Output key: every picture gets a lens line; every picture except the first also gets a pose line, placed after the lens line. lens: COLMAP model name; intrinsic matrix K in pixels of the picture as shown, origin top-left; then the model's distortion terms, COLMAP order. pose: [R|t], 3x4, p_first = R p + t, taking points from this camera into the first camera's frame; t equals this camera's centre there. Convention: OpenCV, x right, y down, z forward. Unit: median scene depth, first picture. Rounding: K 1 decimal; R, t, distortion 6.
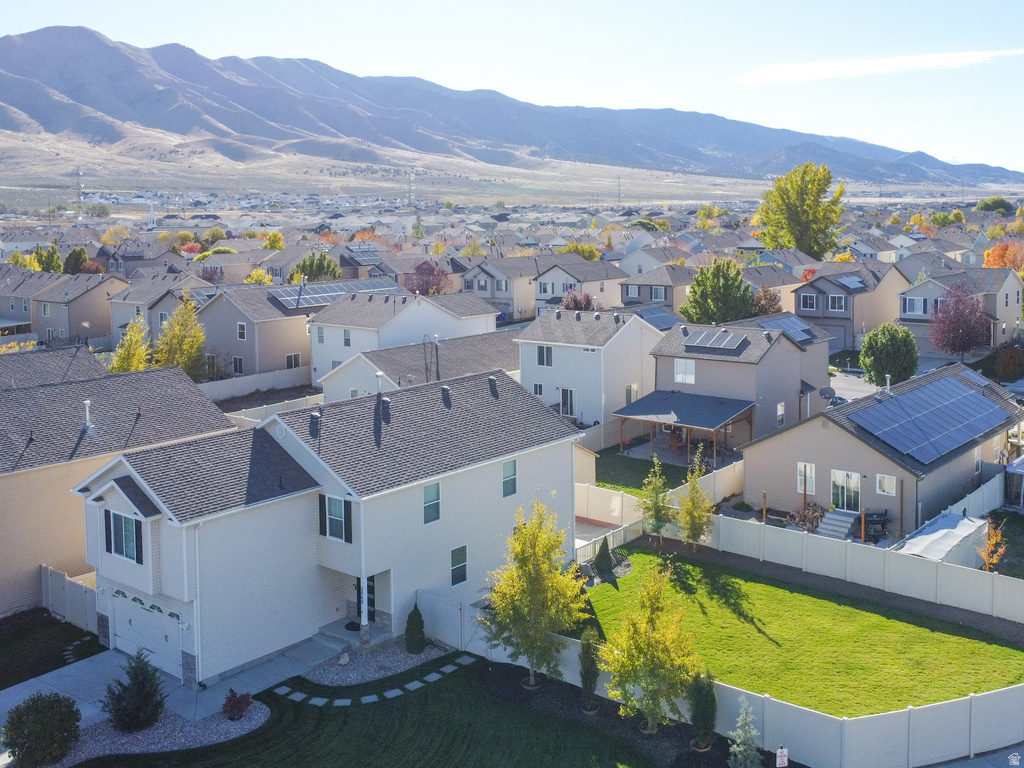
lens RADIAL K [[1053.4, 0, 588.9], [0, 1053.4, 280.4], [0, 0, 1]] dist [0.009880, 0.000000]
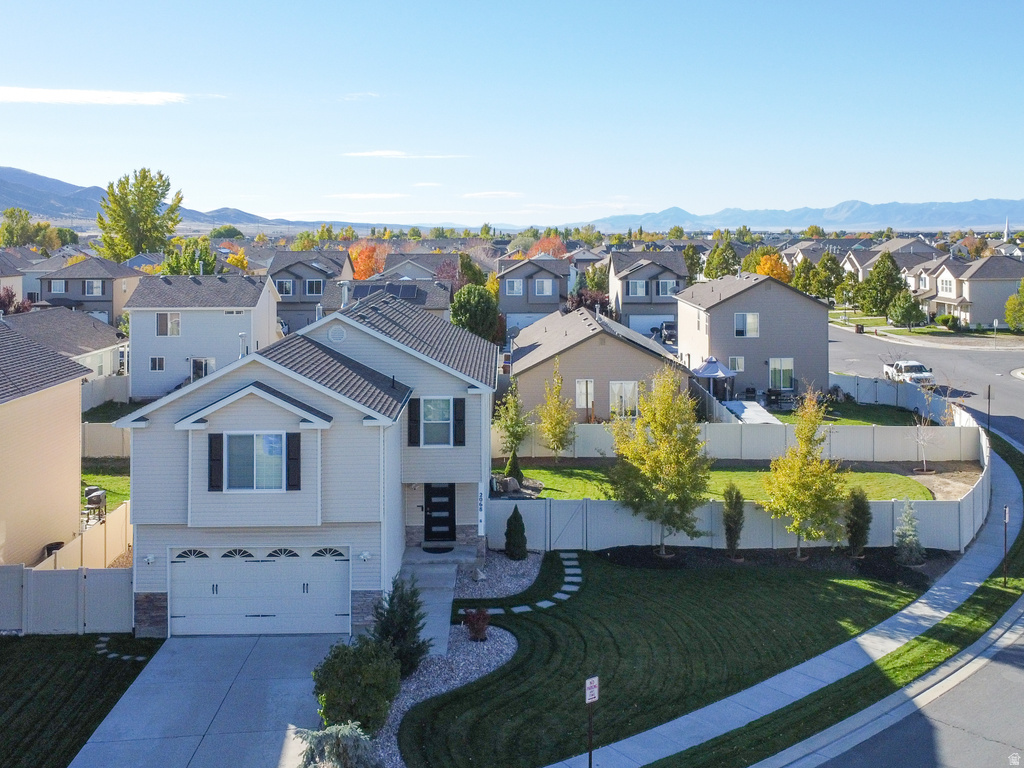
lens RADIAL K [[1051.4, 0, 540.3], [0, 1051.4, 246.8], [0, 0, 1]] dist [-0.000096, 0.000000]
pose [[0.769588, 0.006277, 0.638509, -0.733099], [0.035185, 0.998016, -0.052218, 0.130155], [-0.637570, 0.062652, 0.767841, 0.271397]]
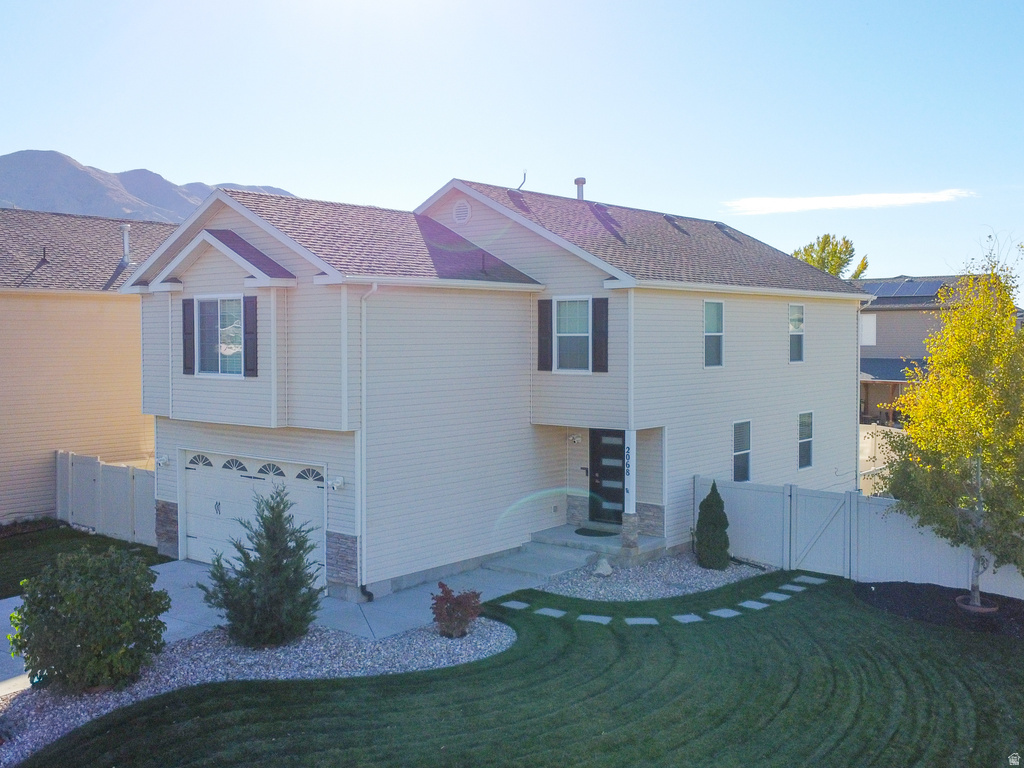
lens RADIAL K [[1053.4, 0, 522.0], [0, 1053.4, 373.6], [0, 0, 1]] dist [0.009880, 0.000000]
pose [[0.999611, 0.013112, -0.024622, -0.254839], [-0.013771, 0.999546, -0.026795, 0.263766], [0.024260, 0.027124, 0.999338, 0.426001]]
